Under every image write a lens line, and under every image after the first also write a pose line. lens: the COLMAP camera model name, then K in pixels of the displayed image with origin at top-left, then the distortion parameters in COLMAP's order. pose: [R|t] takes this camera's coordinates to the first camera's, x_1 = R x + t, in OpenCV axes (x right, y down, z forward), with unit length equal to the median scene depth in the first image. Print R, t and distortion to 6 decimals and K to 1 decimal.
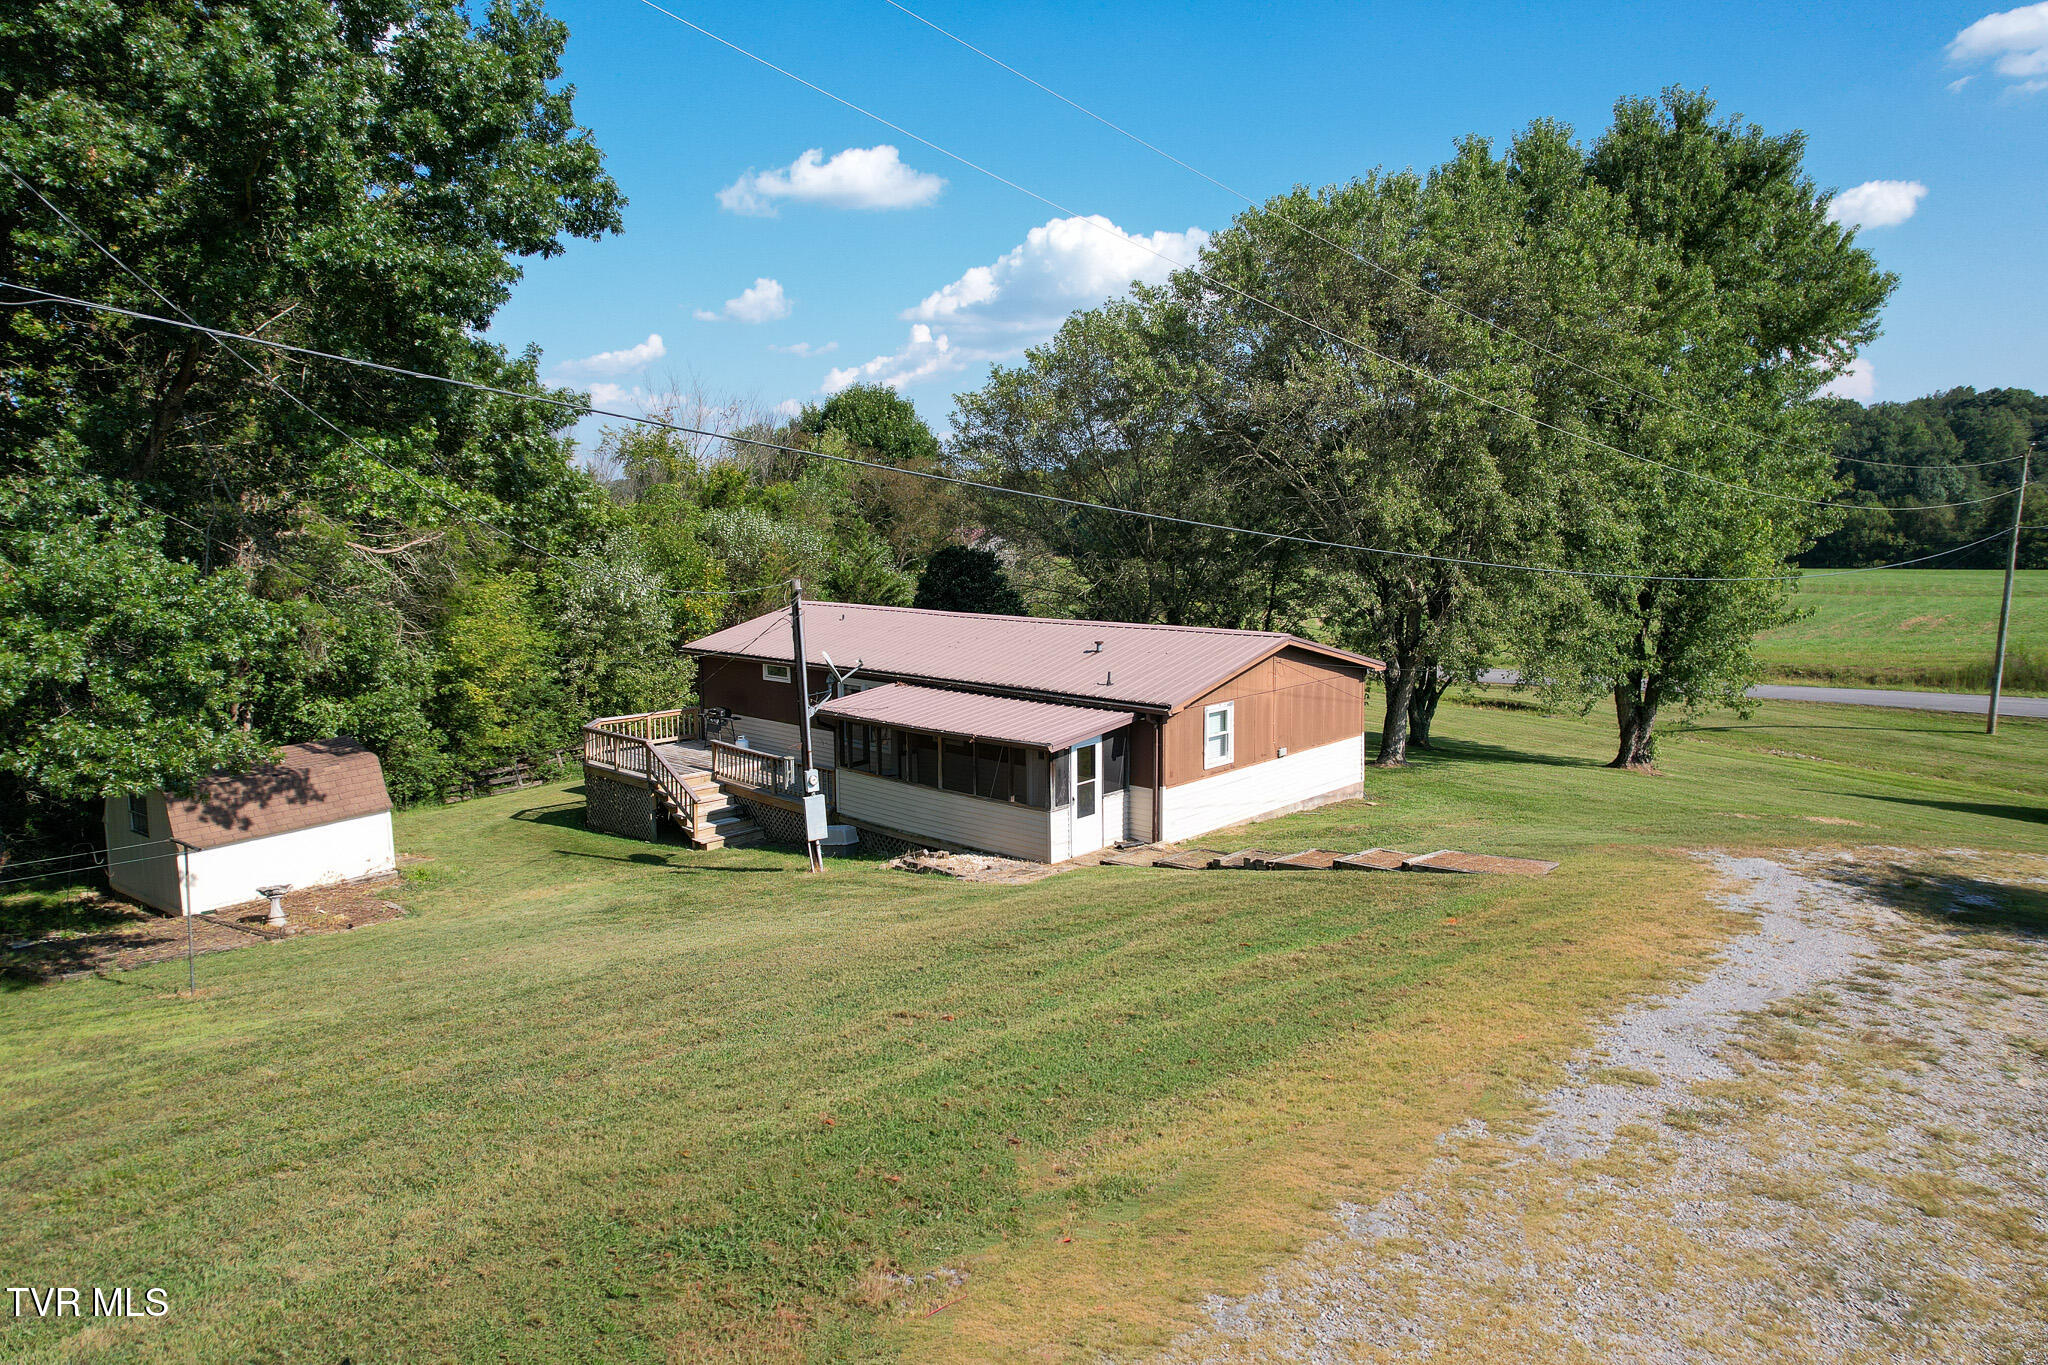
lens RADIAL K [[1300.4, 0, 1035.7], [0, 1300.4, 681.5], [0, 0, 1]] dist [-0.048949, 0.028105]
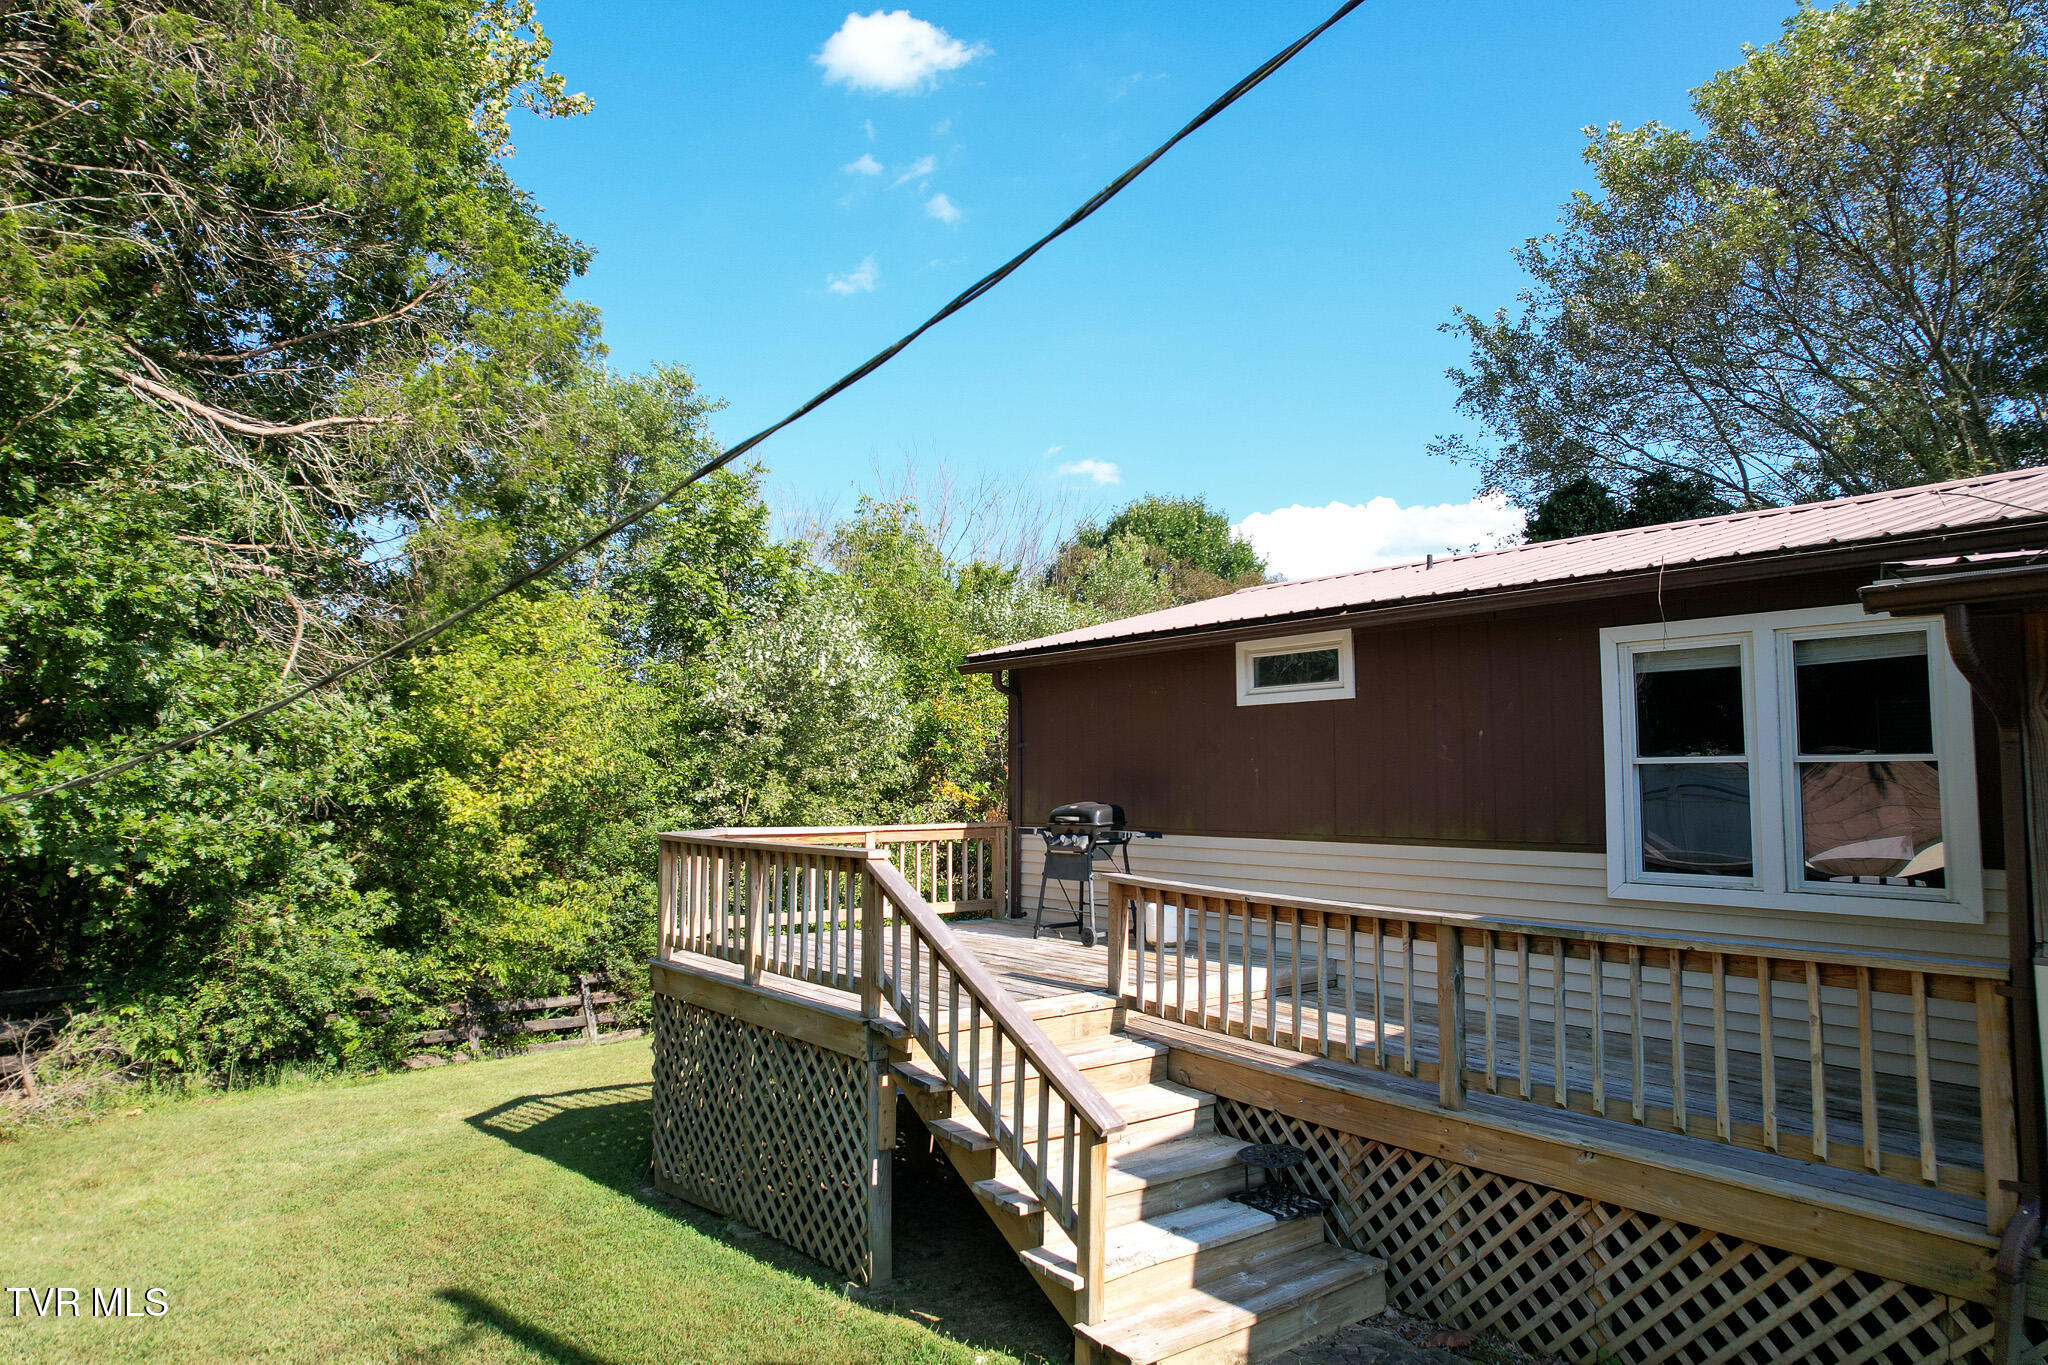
lens RADIAL K [[1300.4, 0, 1036.2], [0, 1300.4, 669.8], [0, 0, 1]] dist [-0.048949, 0.028105]
pose [[0.988305, -0.007926, -0.152285, -0.241450], [-0.024865, 0.976907, -0.212215, 0.065735], [0.150450, 0.213519, 0.965284, 0.792074]]
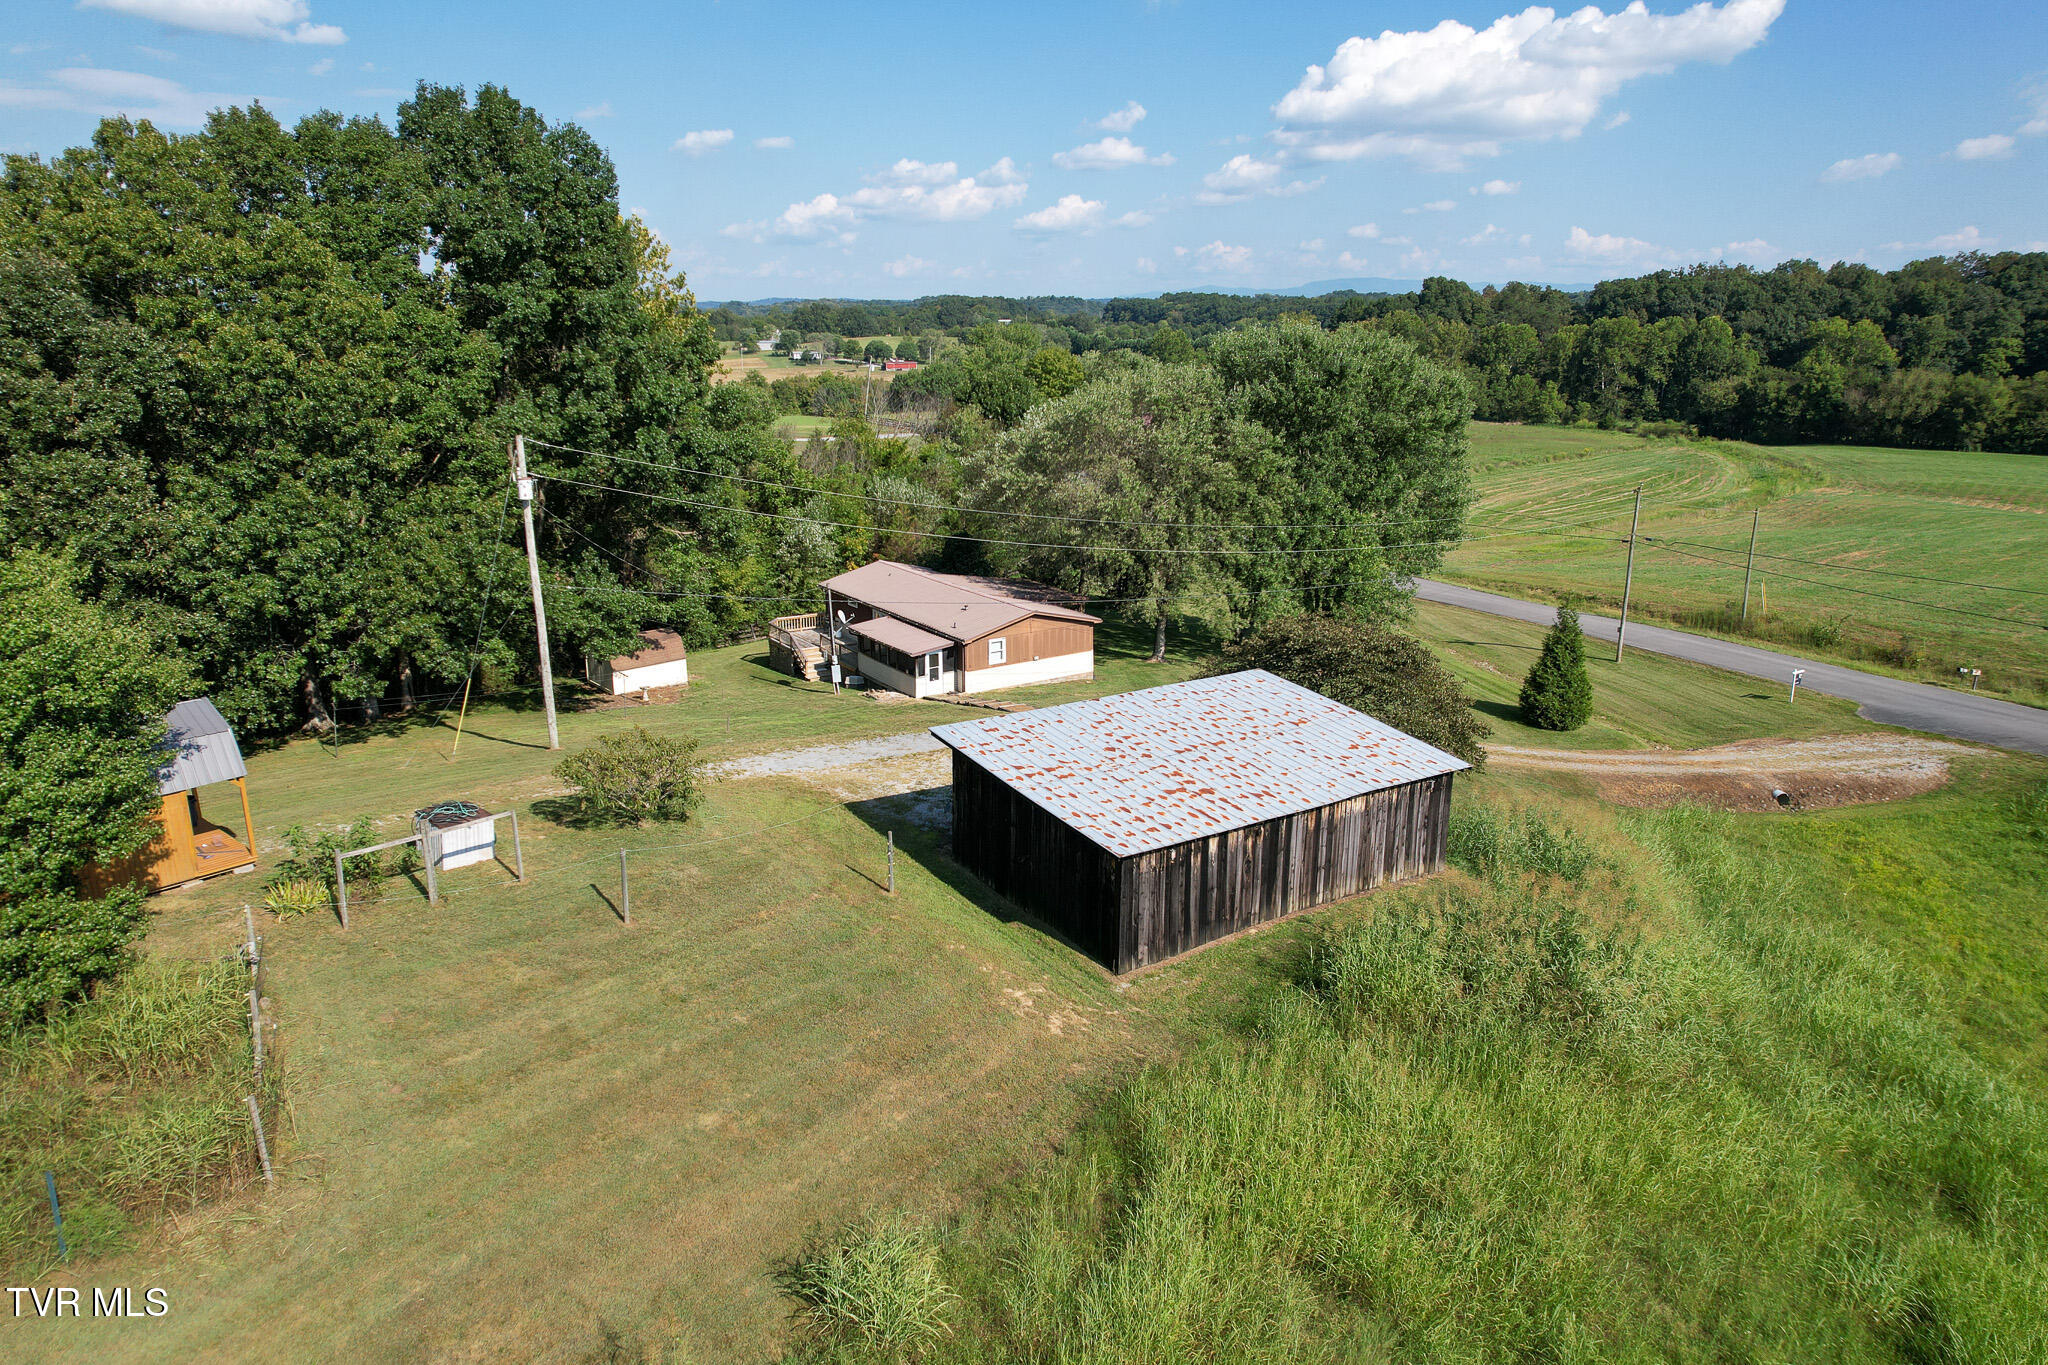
lens RADIAL K [[1300.4, 0, 1026.0], [0, 1300.4, 675.1], [0, 0, 1]] dist [-0.048949, 0.028105]
pose [[0.972231, 0.069518, -0.223460, 0.644092], [-0.040230, 0.990293, 0.133046, -0.208441], [0.230540, -0.120362, 0.965590, -1.171712]]
